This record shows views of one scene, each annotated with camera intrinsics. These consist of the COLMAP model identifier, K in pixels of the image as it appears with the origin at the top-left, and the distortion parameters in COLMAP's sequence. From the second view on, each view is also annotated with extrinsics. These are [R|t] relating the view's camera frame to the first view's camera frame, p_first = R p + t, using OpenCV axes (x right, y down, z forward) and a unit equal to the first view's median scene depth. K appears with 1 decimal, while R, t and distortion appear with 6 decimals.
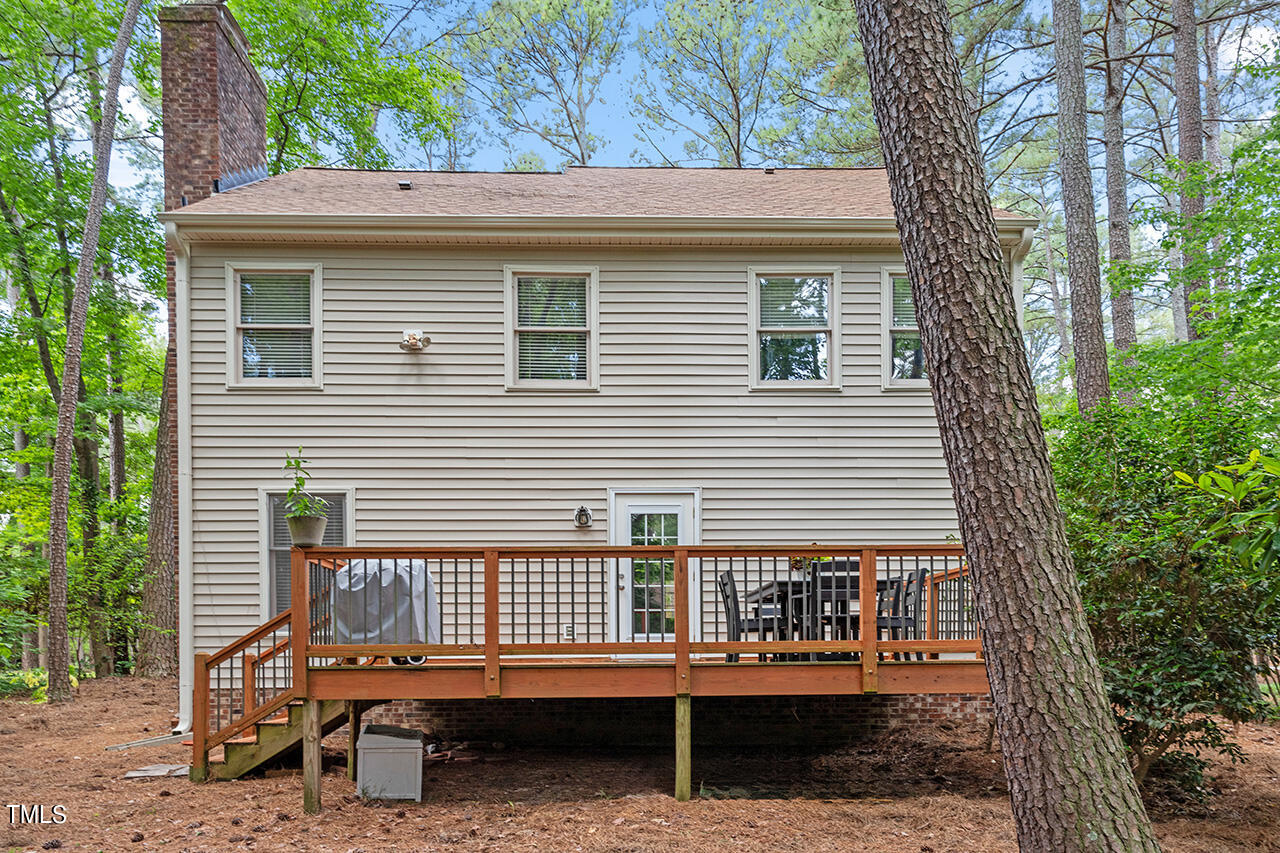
lens RADIAL K [[845.5, 0, 641.4], [0, 845.5, 434.4], [0, 0, 1]] dist [0.001735, 0.000059]
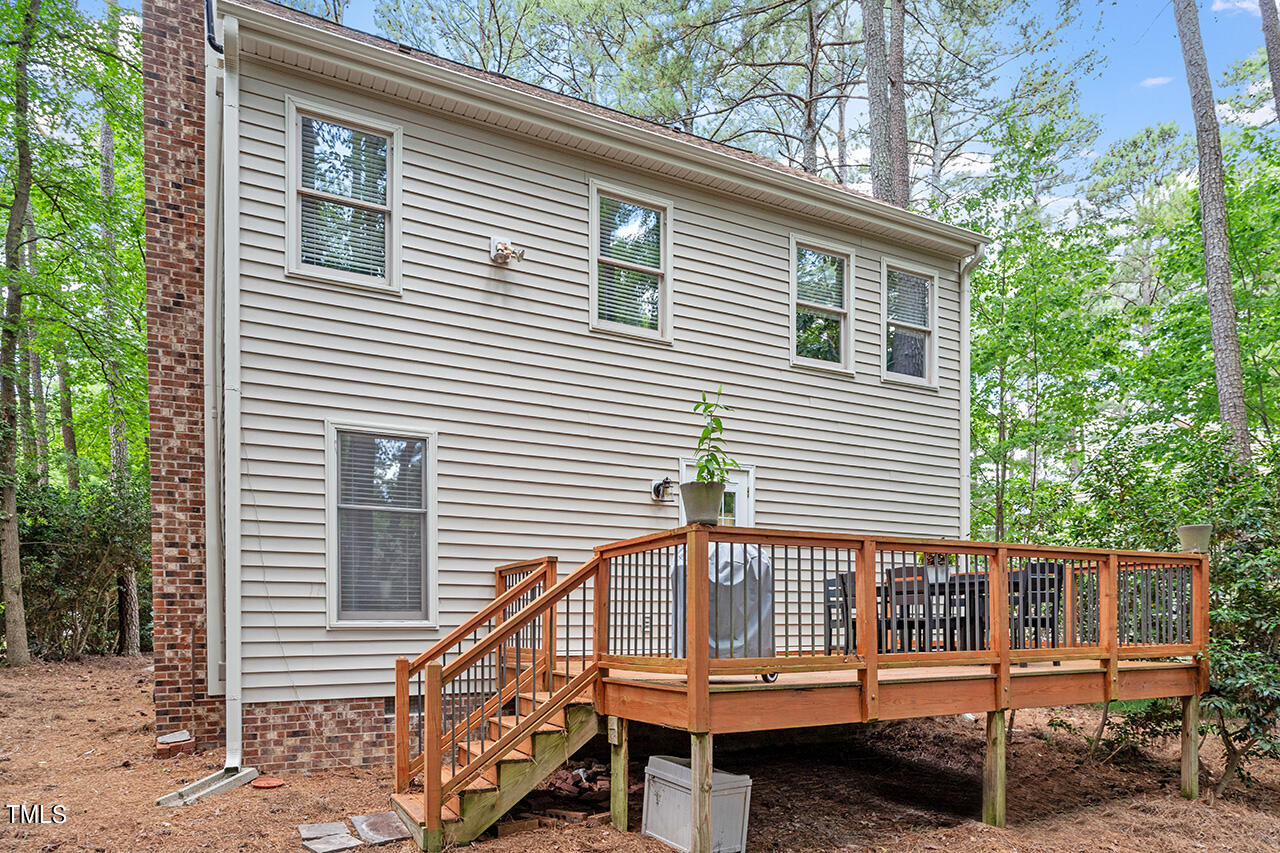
lens RADIAL K [[868.6, 0, 640.3], [0, 868.6, 418.7], [0, 0, 1]] dist [-0.003113, 0.001035]
pose [[0.917704, 0.103659, 0.383502, -0.447876], [-0.112441, 0.993658, 0.000485, 0.029022], [-0.381020, -0.043566, 0.923540, 0.201322]]
